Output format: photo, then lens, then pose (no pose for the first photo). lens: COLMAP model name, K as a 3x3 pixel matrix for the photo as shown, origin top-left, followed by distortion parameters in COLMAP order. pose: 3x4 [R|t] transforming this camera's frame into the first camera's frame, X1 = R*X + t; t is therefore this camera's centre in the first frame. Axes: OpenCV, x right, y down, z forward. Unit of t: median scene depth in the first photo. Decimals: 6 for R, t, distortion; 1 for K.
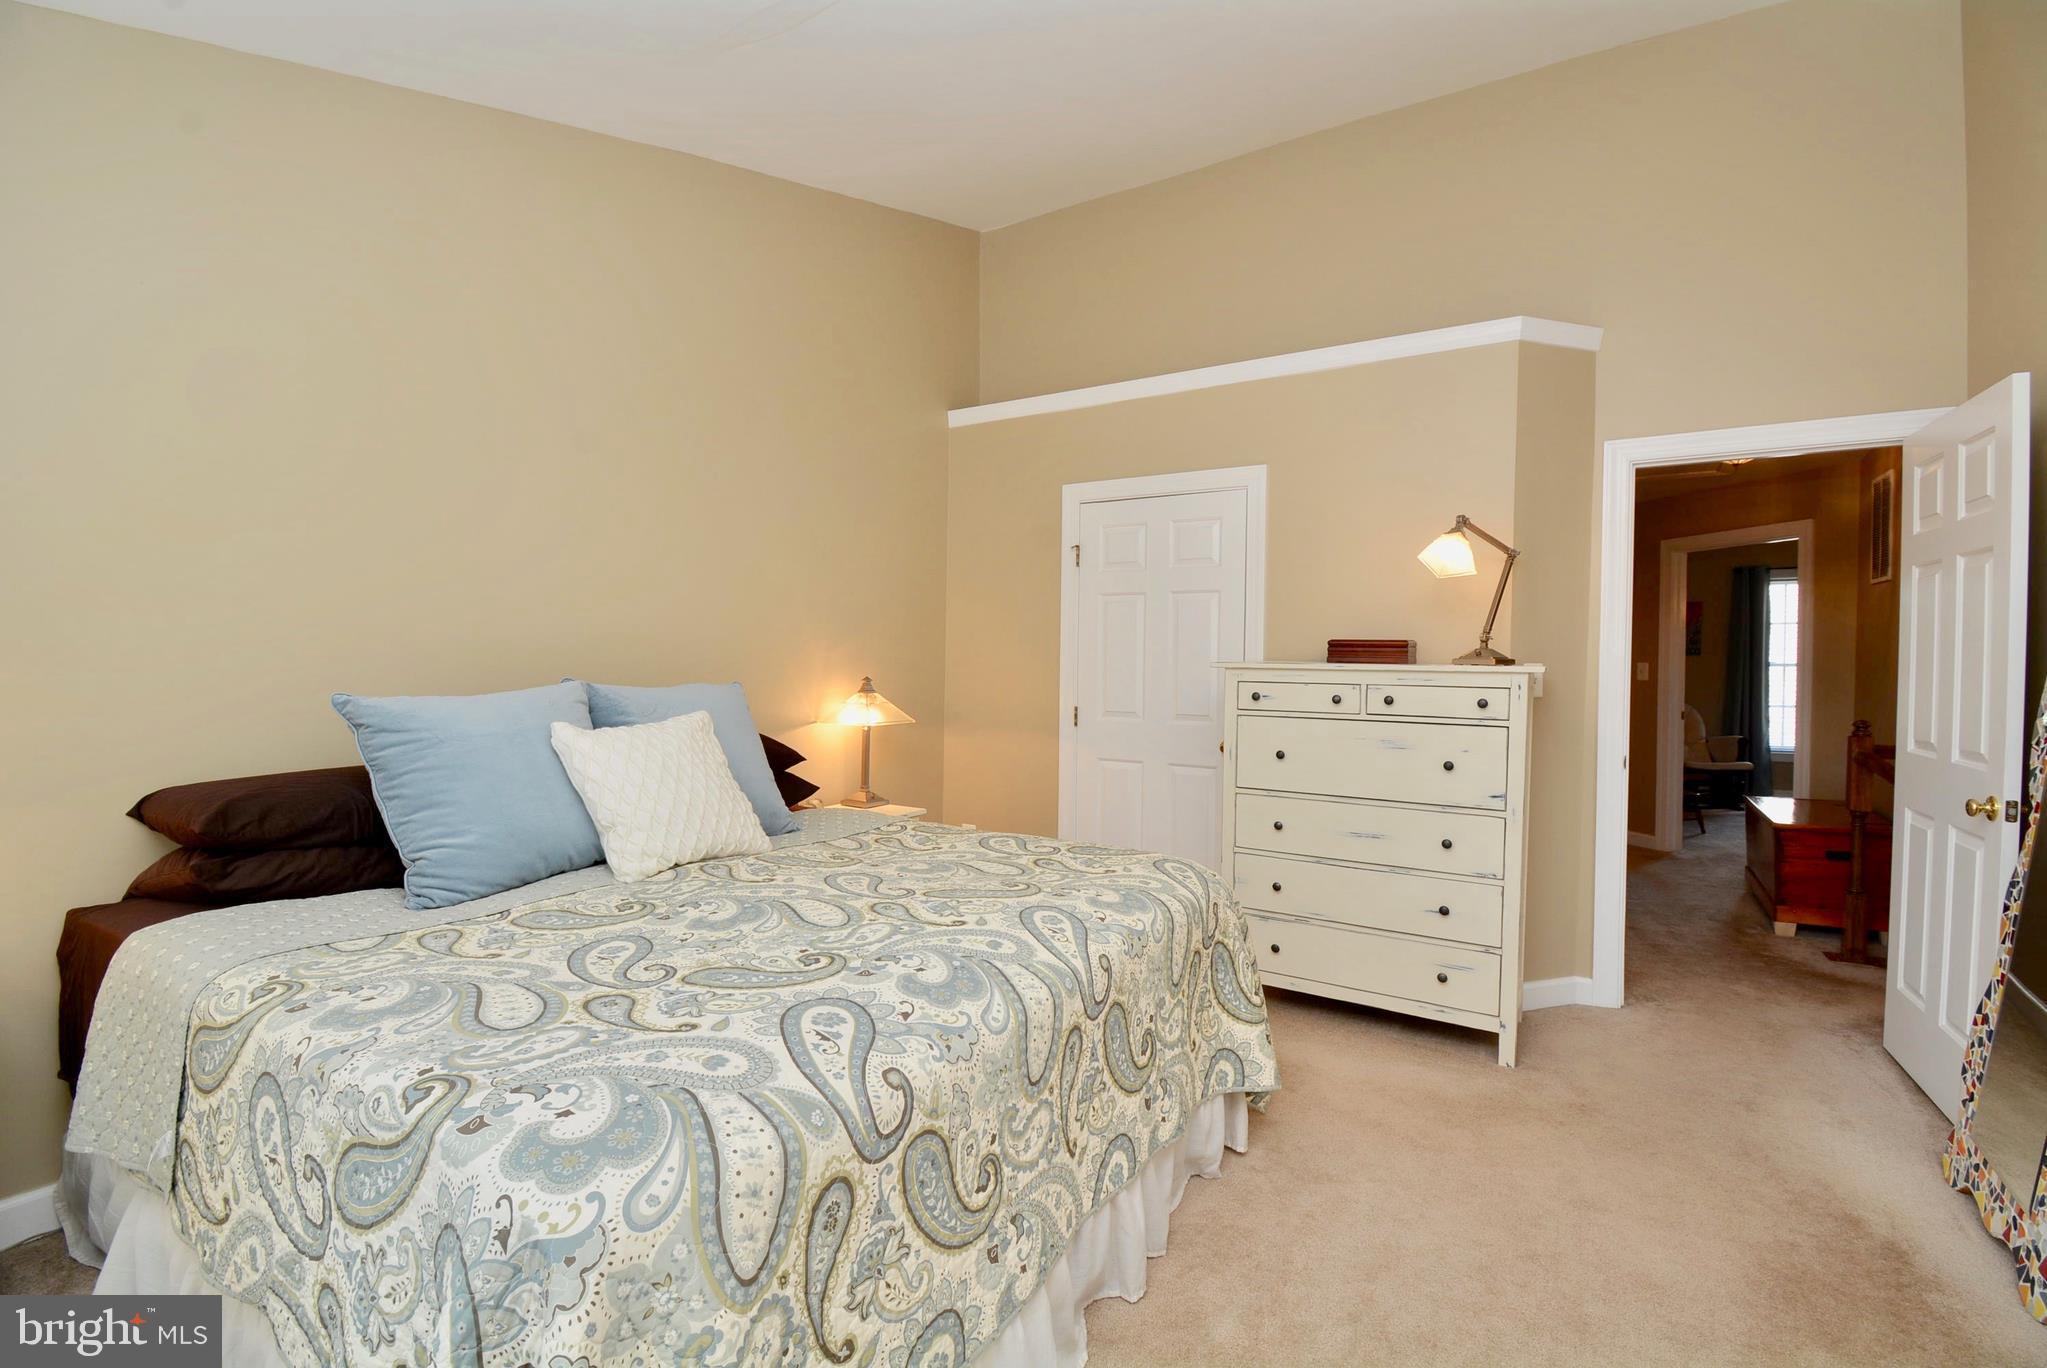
lens RADIAL K [[907.3, 0, 1041.9], [0, 907.3, 686.4], [0, 0, 1]] dist [-0.002323, -0.012866]
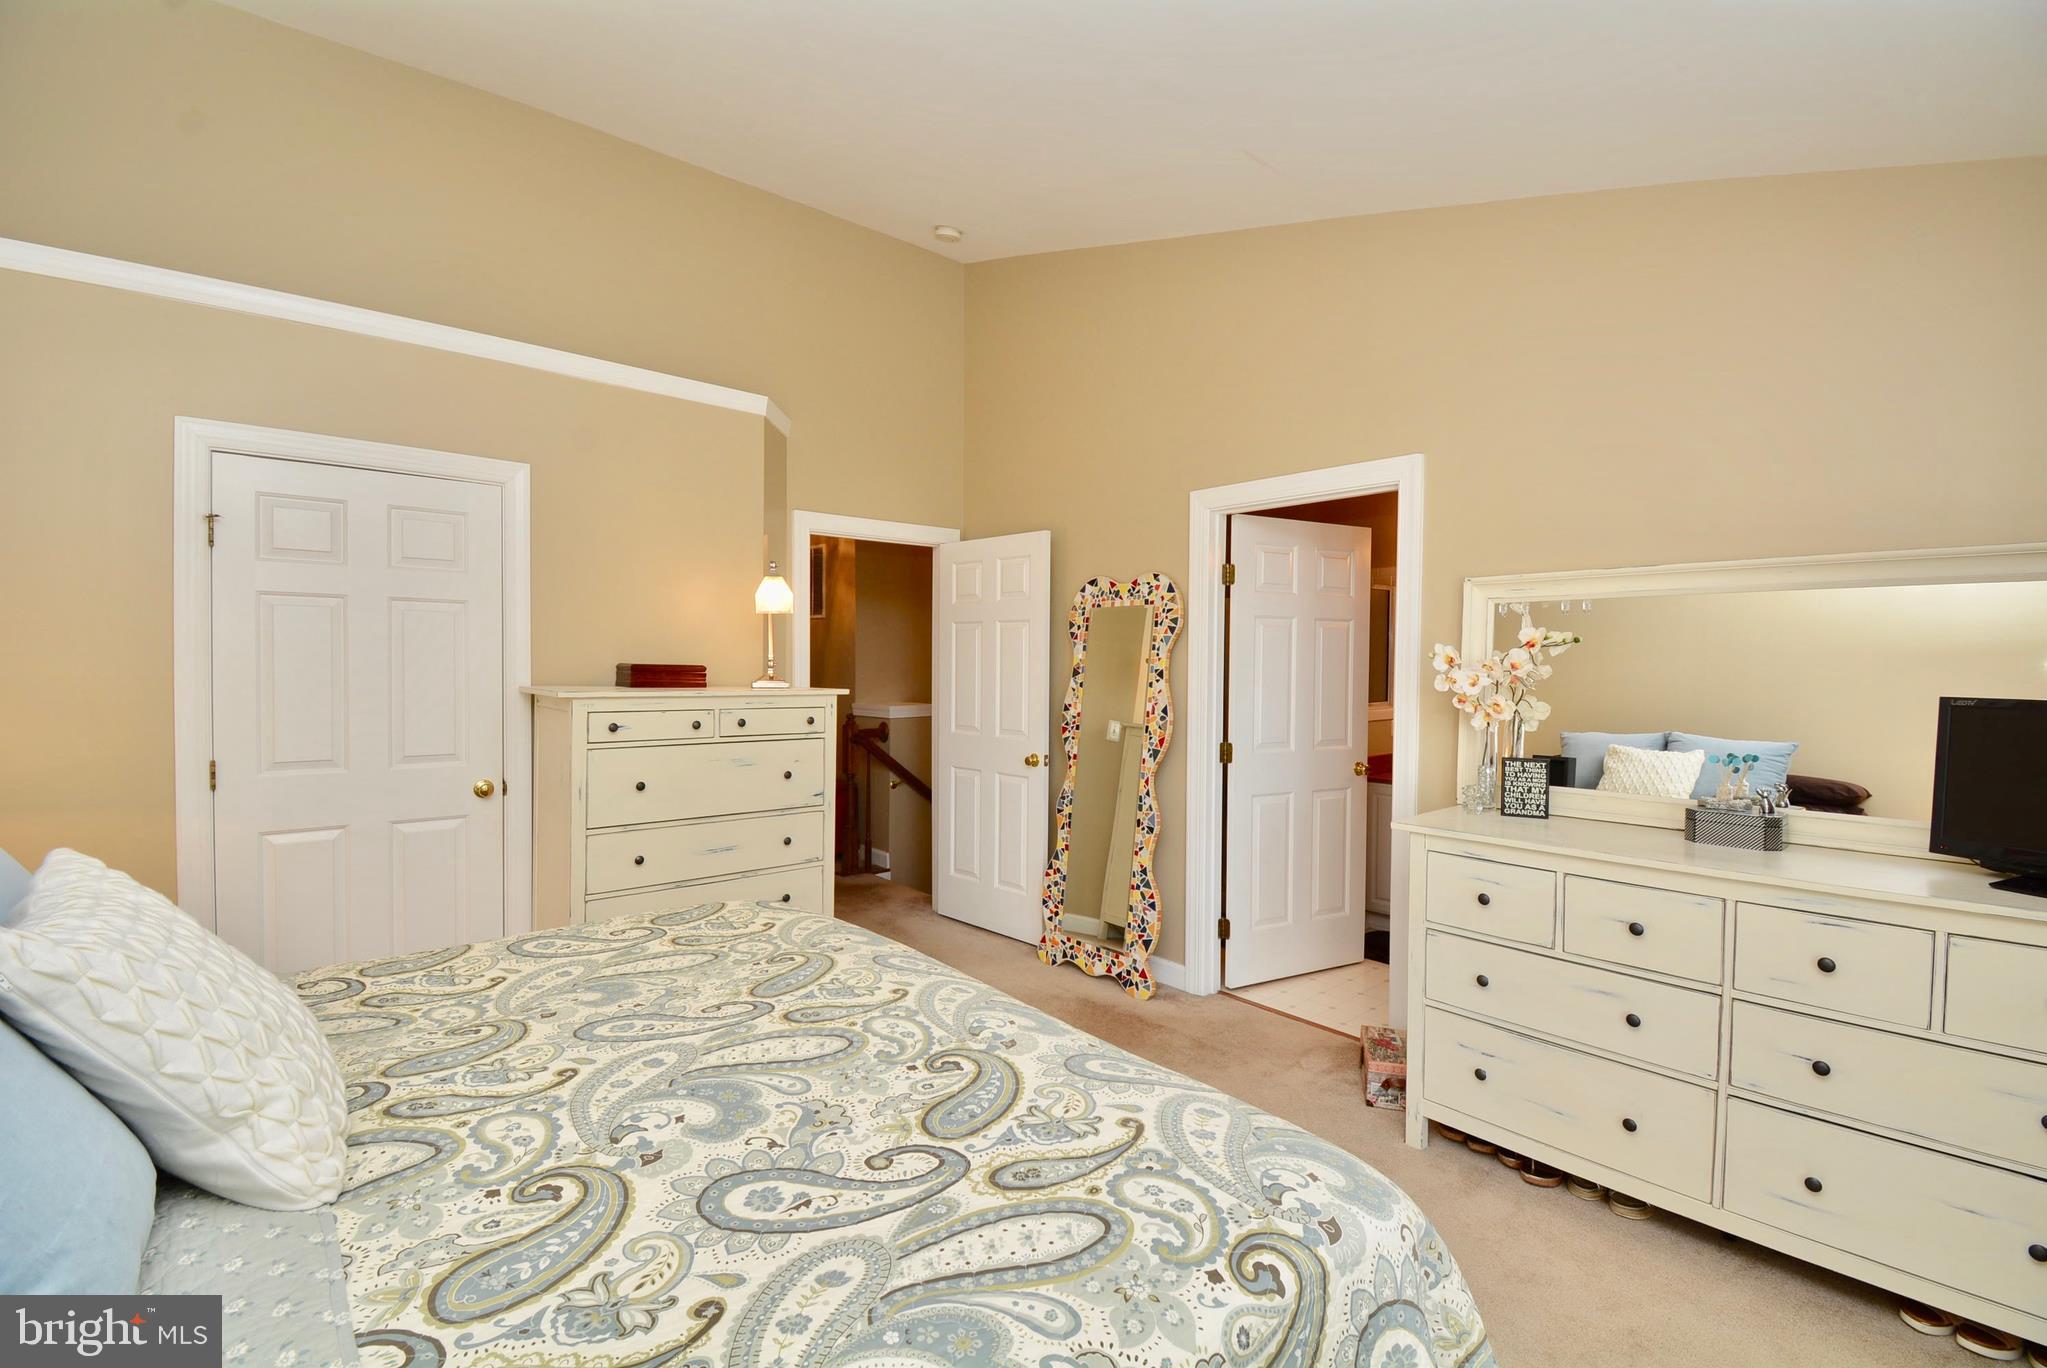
lens RADIAL K [[907.3, 0, 1019.0], [0, 907.3, 682.8], [0, 0, 1]] dist [-0.002323, -0.012866]
pose [[0.300108, -0.026104, 0.953548, -0.945829], [0.020856, 0.999566, 0.020800, -0.082005], [-0.953677, 0.013645, 0.300522, 0.576861]]
